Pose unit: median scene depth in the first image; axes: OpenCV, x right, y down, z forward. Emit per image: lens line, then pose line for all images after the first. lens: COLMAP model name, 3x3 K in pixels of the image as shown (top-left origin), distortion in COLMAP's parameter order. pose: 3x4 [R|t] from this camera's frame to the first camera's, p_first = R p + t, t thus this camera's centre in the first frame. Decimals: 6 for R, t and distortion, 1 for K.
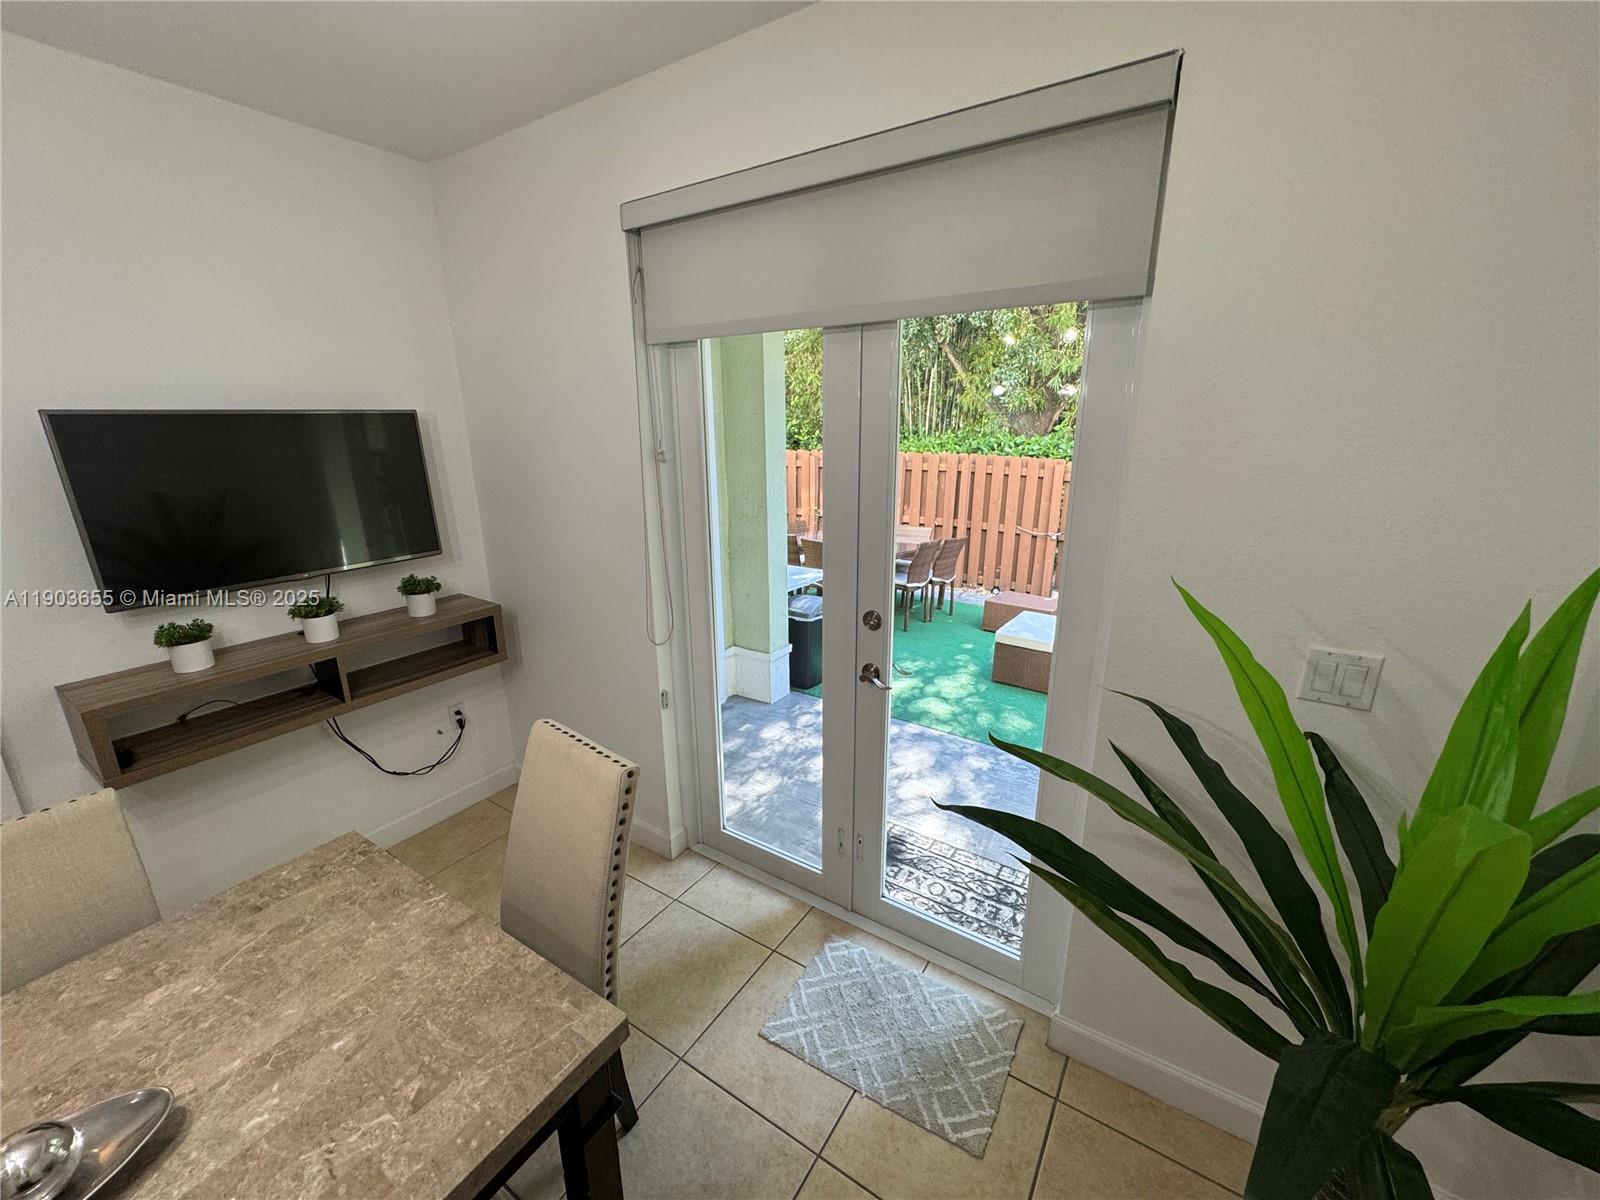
lens RADIAL K [[635.8, 0, 798.5], [0, 635.8, 601.8], [0, 0, 1]] dist [0.000910, -0.000039]
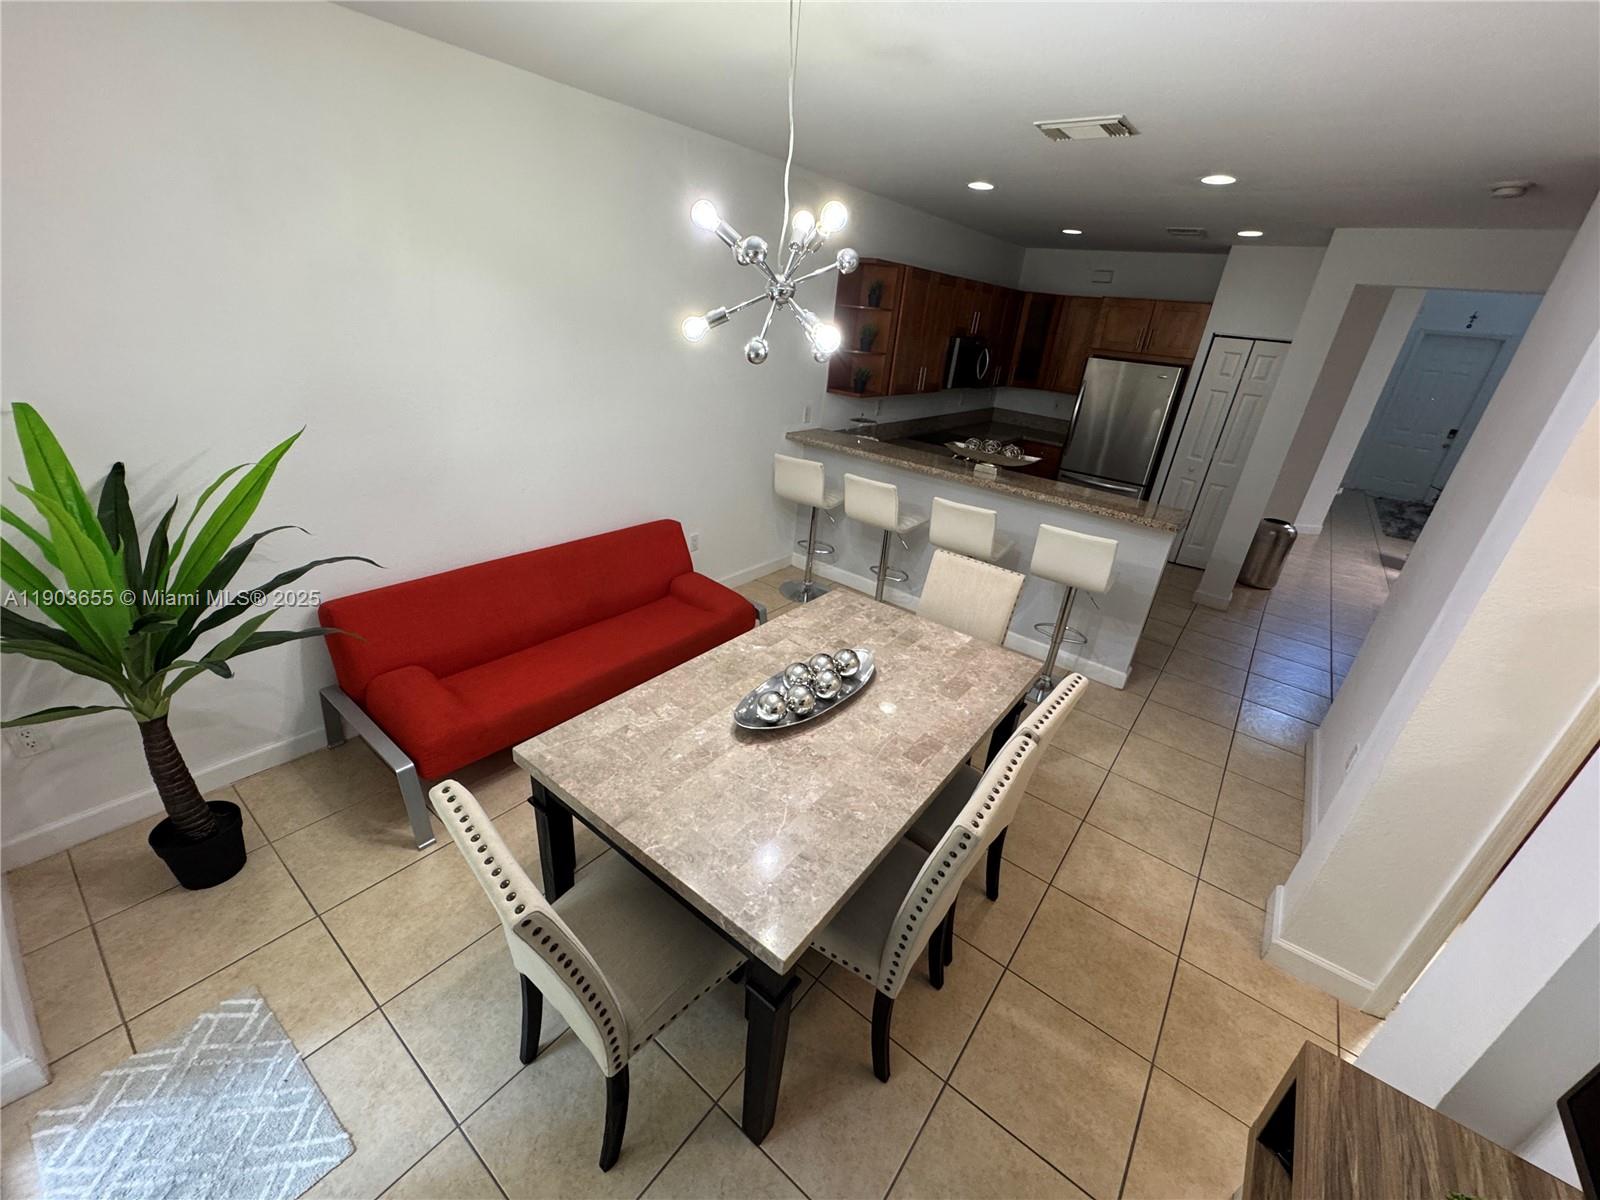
lens RADIAL K [[635.8, 0, 795.9], [0, 635.8, 603.2], [0, 0, 1]] dist [0.000910, -0.000039]
pose [[-0.993084, -0.106895, 0.048548, -1.012486], [-0.049398, 0.755582, 0.653188, -0.719716], [-0.106505, 0.646273, -0.755638, 1.880717]]
